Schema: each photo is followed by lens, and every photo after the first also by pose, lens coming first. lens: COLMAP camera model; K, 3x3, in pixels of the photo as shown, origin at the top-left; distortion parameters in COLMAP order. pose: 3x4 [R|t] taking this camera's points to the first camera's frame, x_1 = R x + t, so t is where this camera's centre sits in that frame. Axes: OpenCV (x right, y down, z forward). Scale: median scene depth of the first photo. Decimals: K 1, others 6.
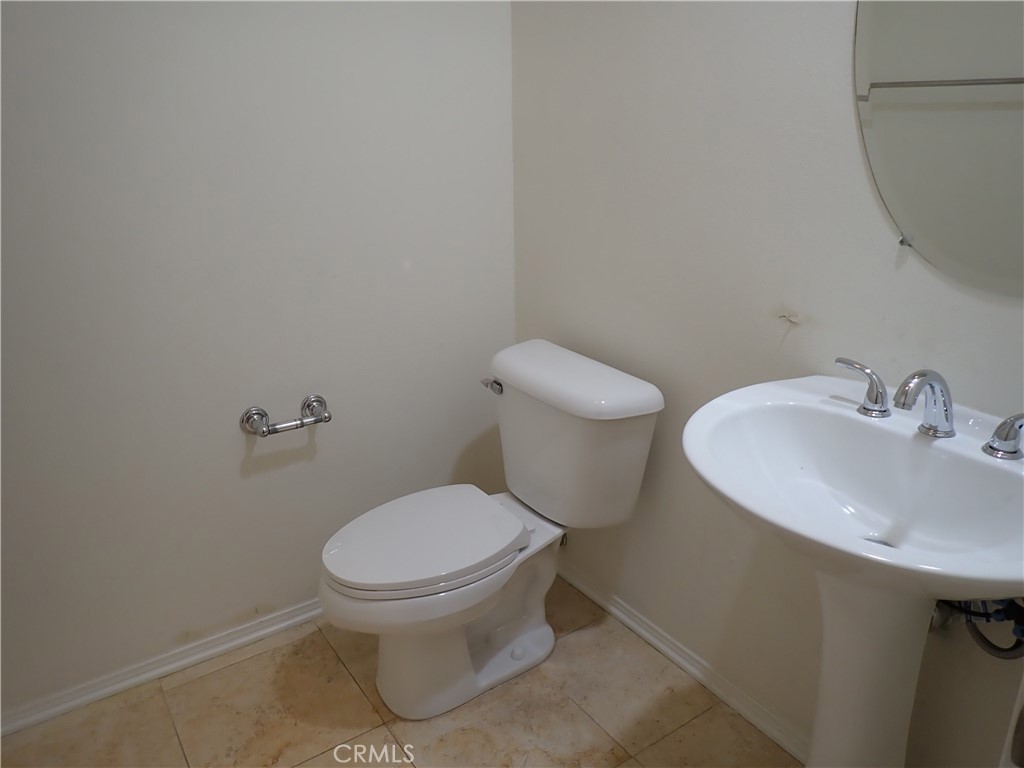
lens RADIAL K [[762.8, 0, 510.3], [0, 762.8, 378.8], [0, 0, 1]] dist [-0.003516, 0.002803]
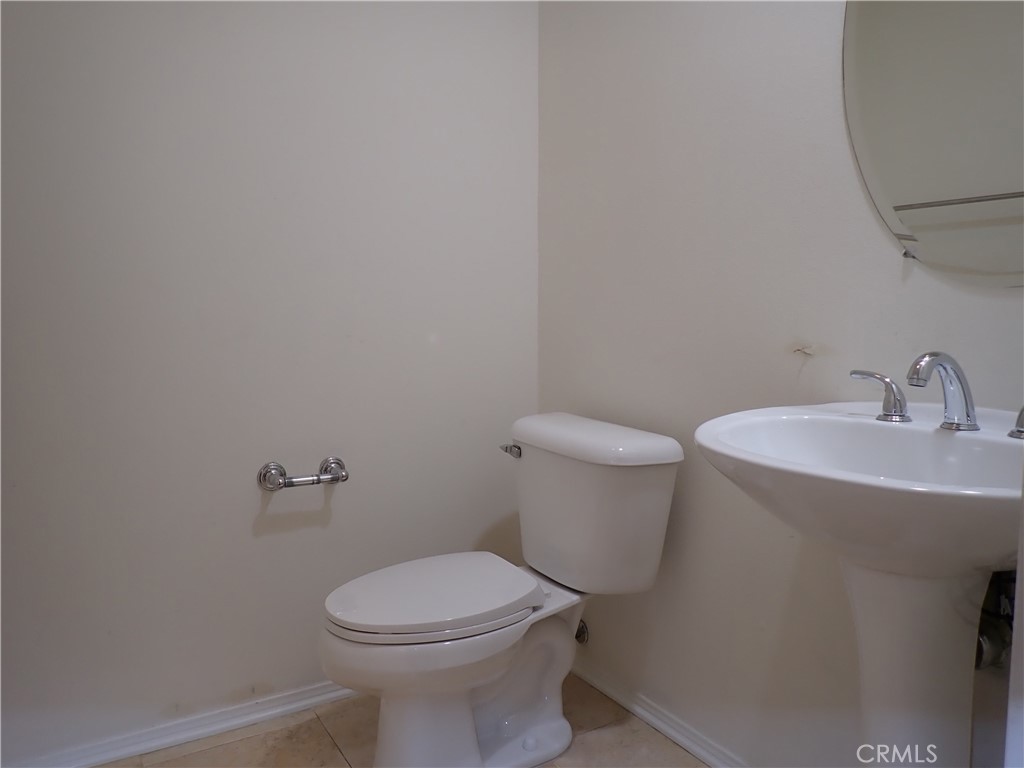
lens RADIAL K [[762.8, 0, 510.6], [0, 762.8, 377.7], [0, 0, 1]] dist [-0.003516, 0.002803]
pose [[0.998348, 0.017804, -0.054628, 0.028781], [-0.030679, 0.969079, -0.244835, 0.163908], [0.048580, 0.246107, 0.968024, 0.016047]]
